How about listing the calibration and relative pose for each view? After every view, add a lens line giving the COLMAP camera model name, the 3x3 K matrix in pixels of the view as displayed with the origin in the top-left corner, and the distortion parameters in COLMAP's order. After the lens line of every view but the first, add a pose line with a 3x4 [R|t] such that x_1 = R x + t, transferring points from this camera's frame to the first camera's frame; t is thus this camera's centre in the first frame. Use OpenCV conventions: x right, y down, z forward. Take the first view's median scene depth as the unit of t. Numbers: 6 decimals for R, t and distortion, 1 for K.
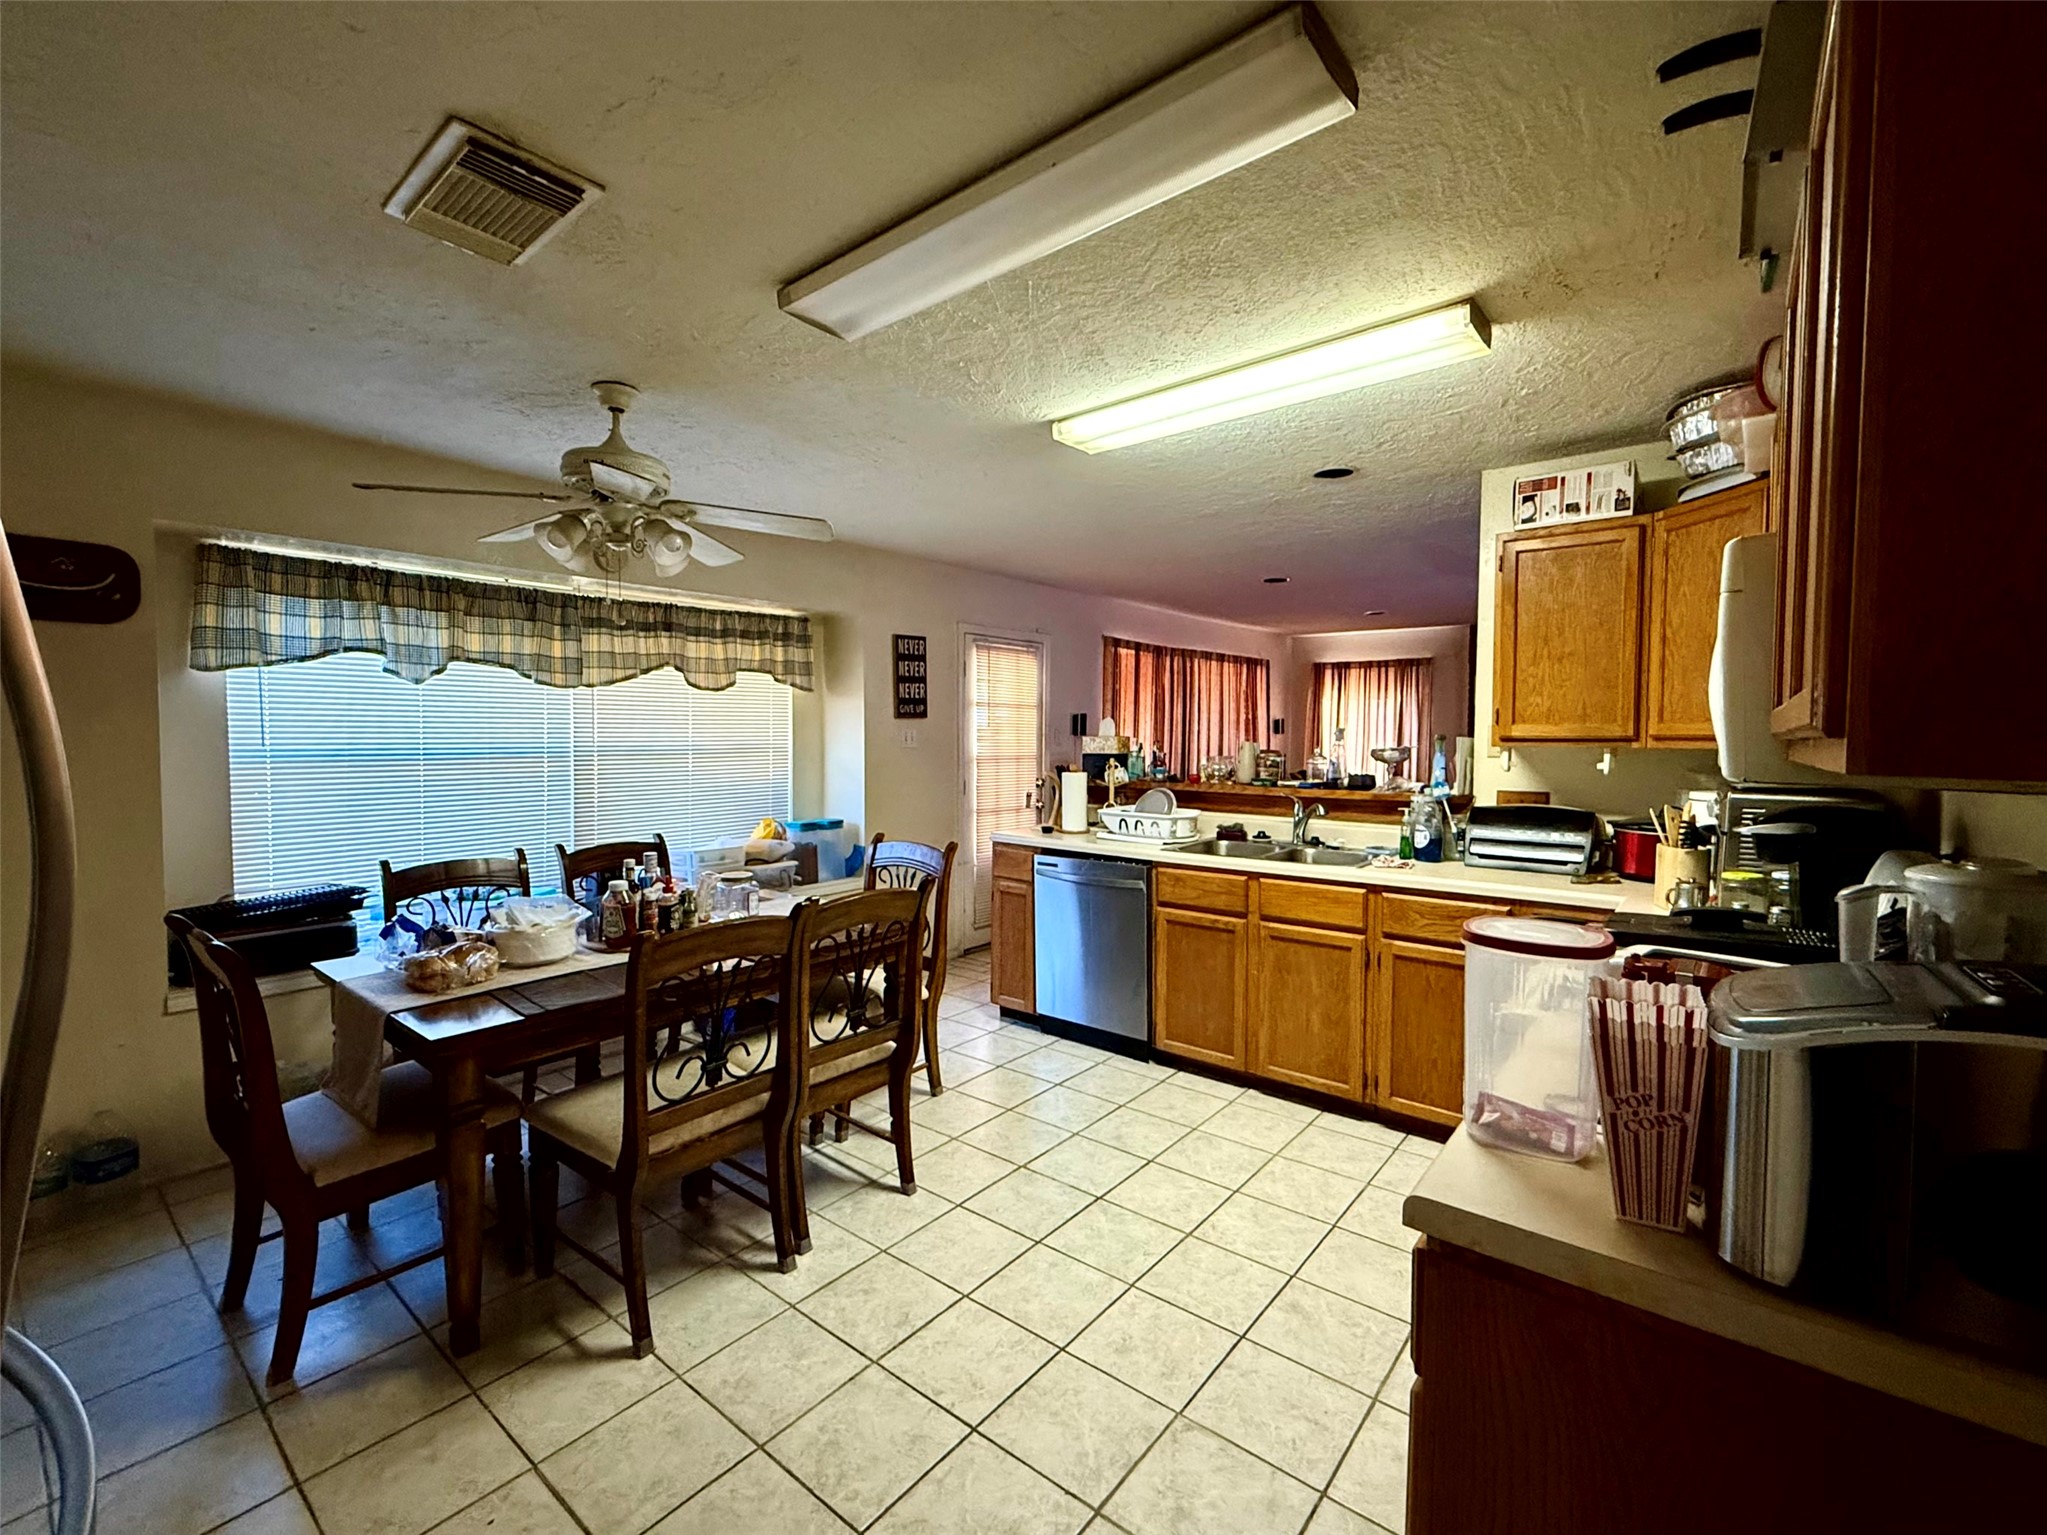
lens RADIAL K [[868.4, 0, 1012.7], [0, 868.4, 767.1], [0, 0, 1]] dist [0.001469, -0.000215]
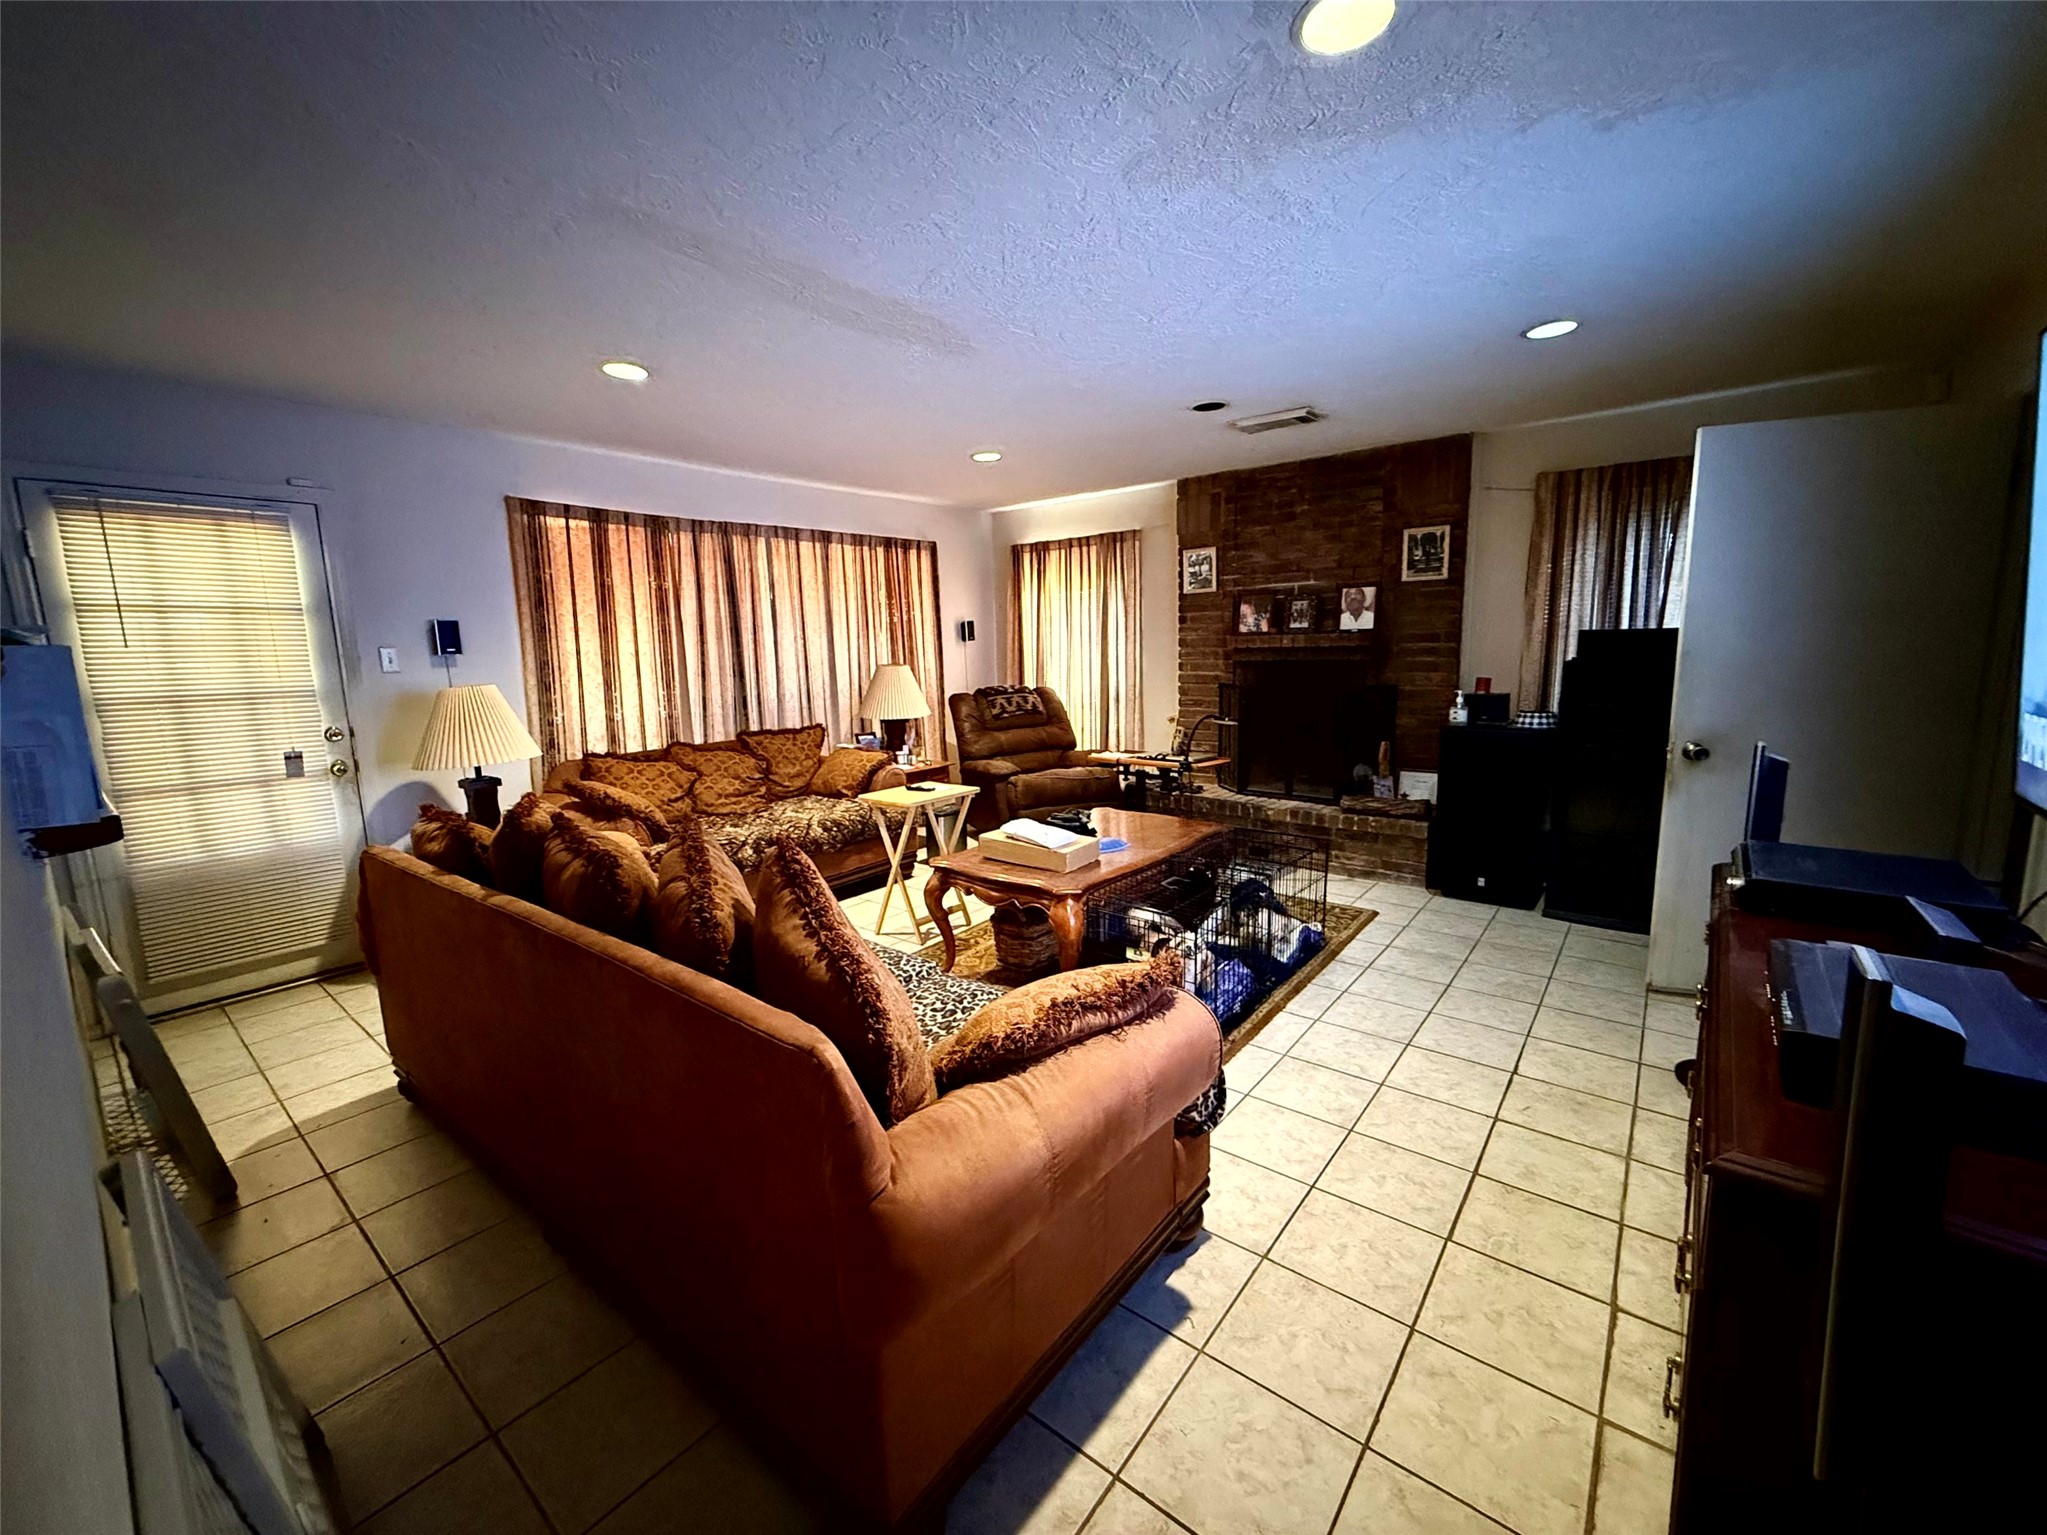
lens RADIAL K [[813.8, 0, 1023.5], [0, 813.8, 767.5], [0, 0, 1]] dist [0.003365, 0.000173]
pose [[0.999545, -0.030016, -0.002919, 0.438512], [0.030155, 0.993601, 0.108851, -0.005861], [-0.000367, -0.108889, 0.994054, 0.344349]]
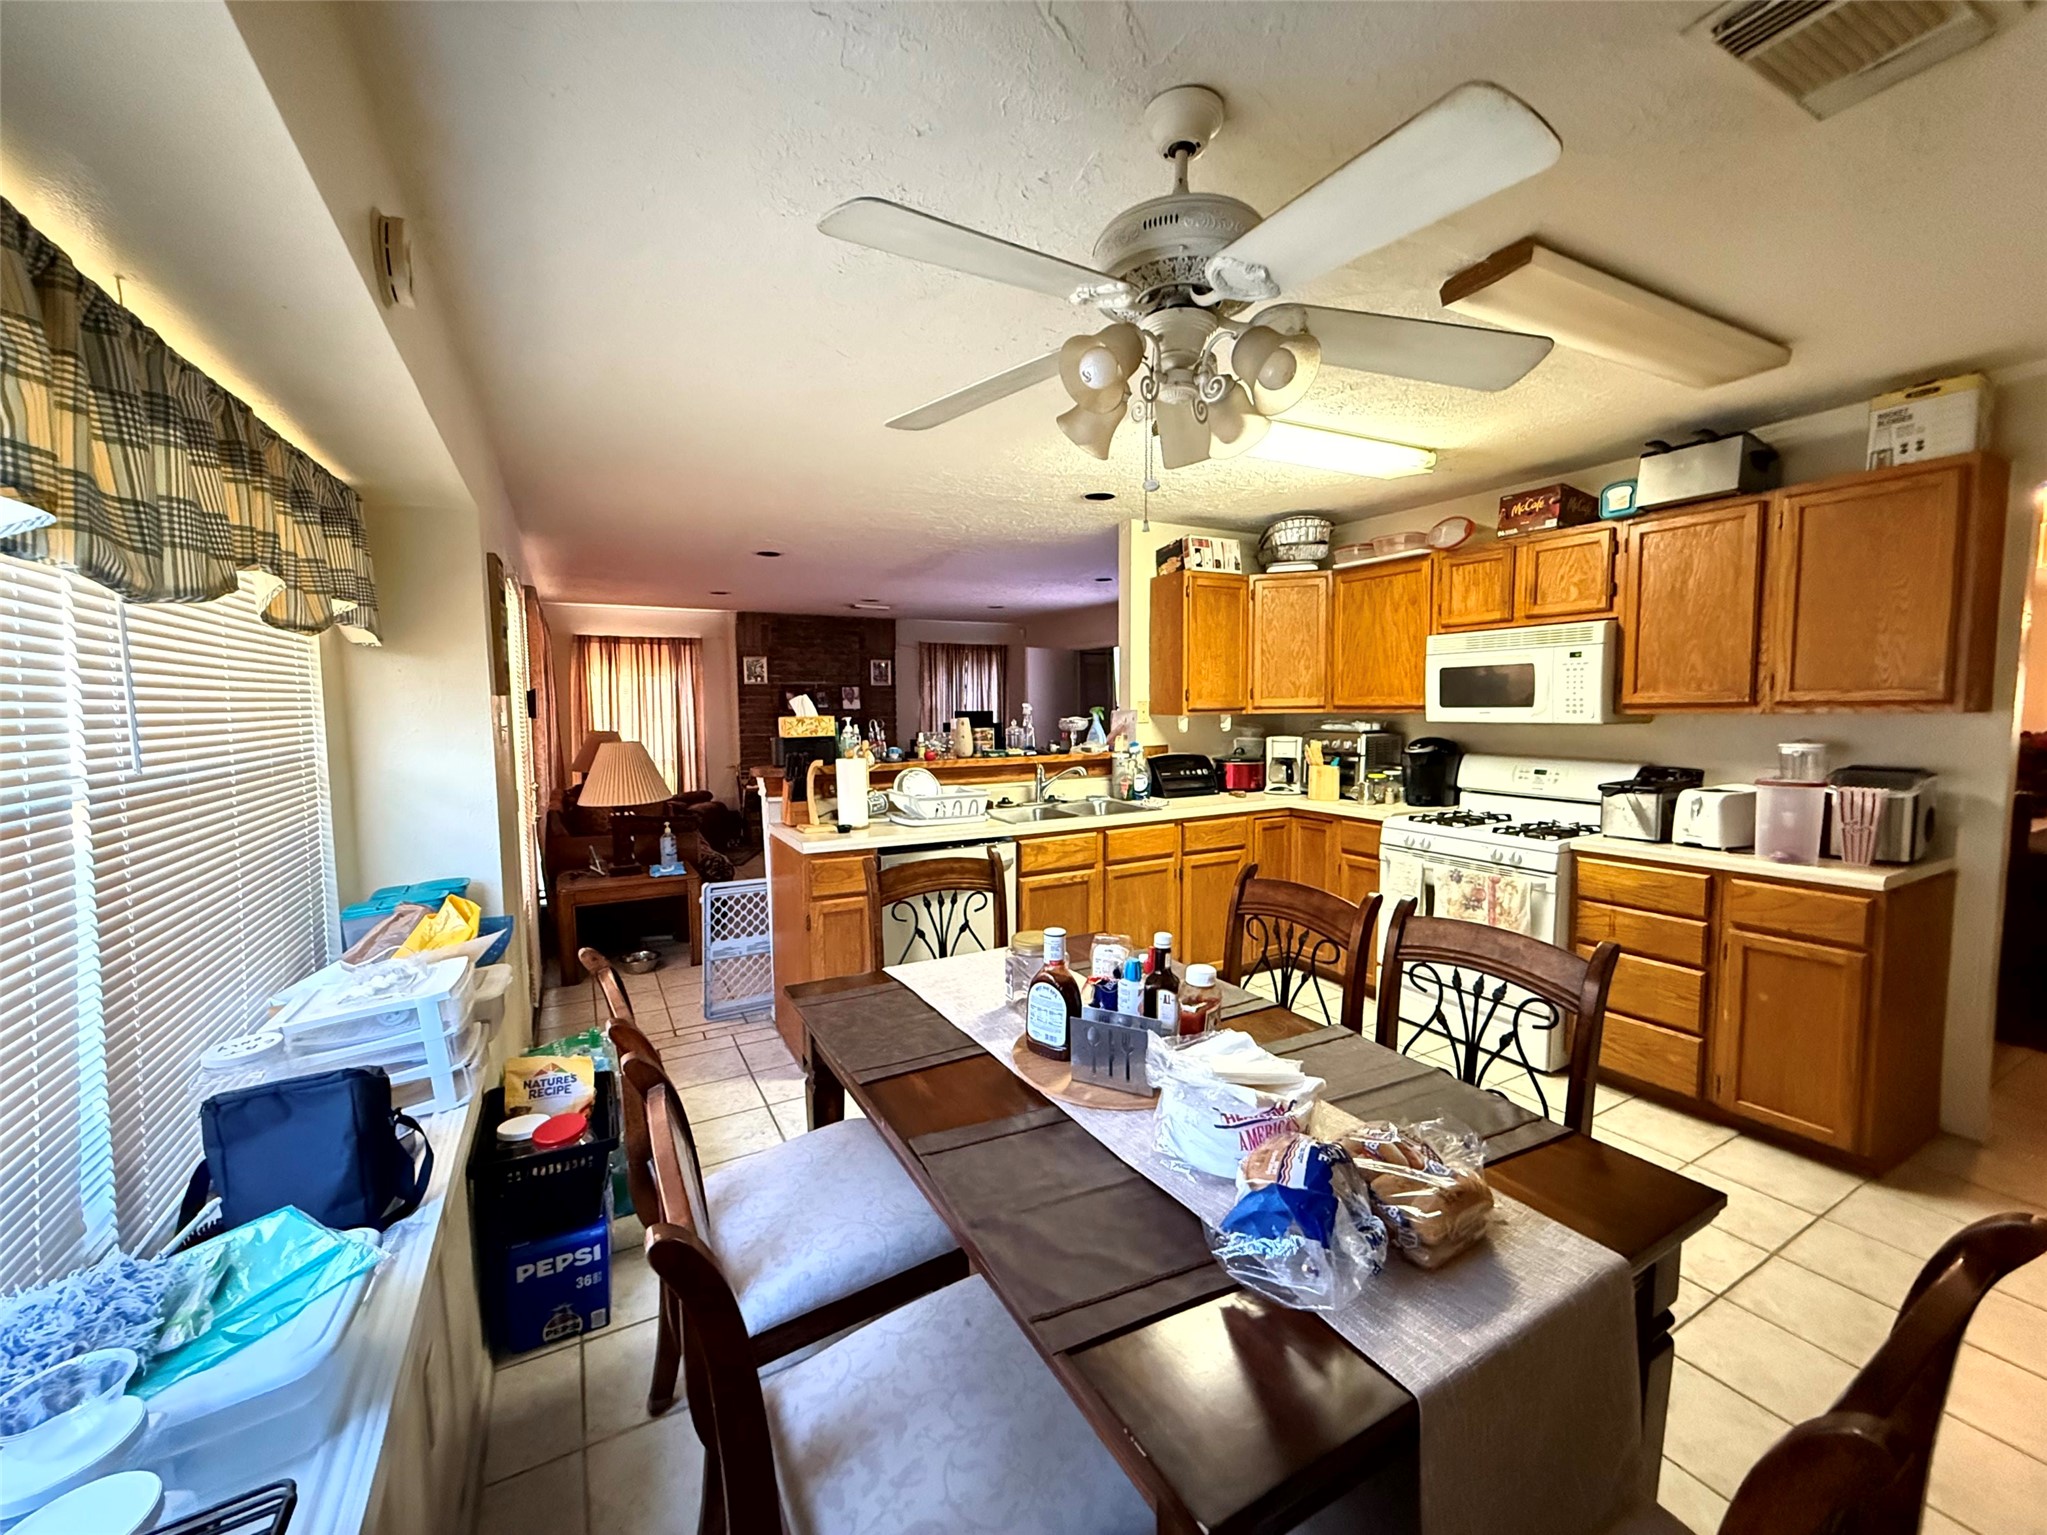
lens RADIAL K [[813.8, 0, 1023.5], [0, 813.8, 767.5], [0, 0, 1]] dist [0.003365, 0.000173]
pose [[0.377709, -0.079070, 0.922542, -0.342727], [0.049193, 0.996654, 0.065281, -0.016468], [-0.924617, 0.020725, 0.380335, 0.301764]]
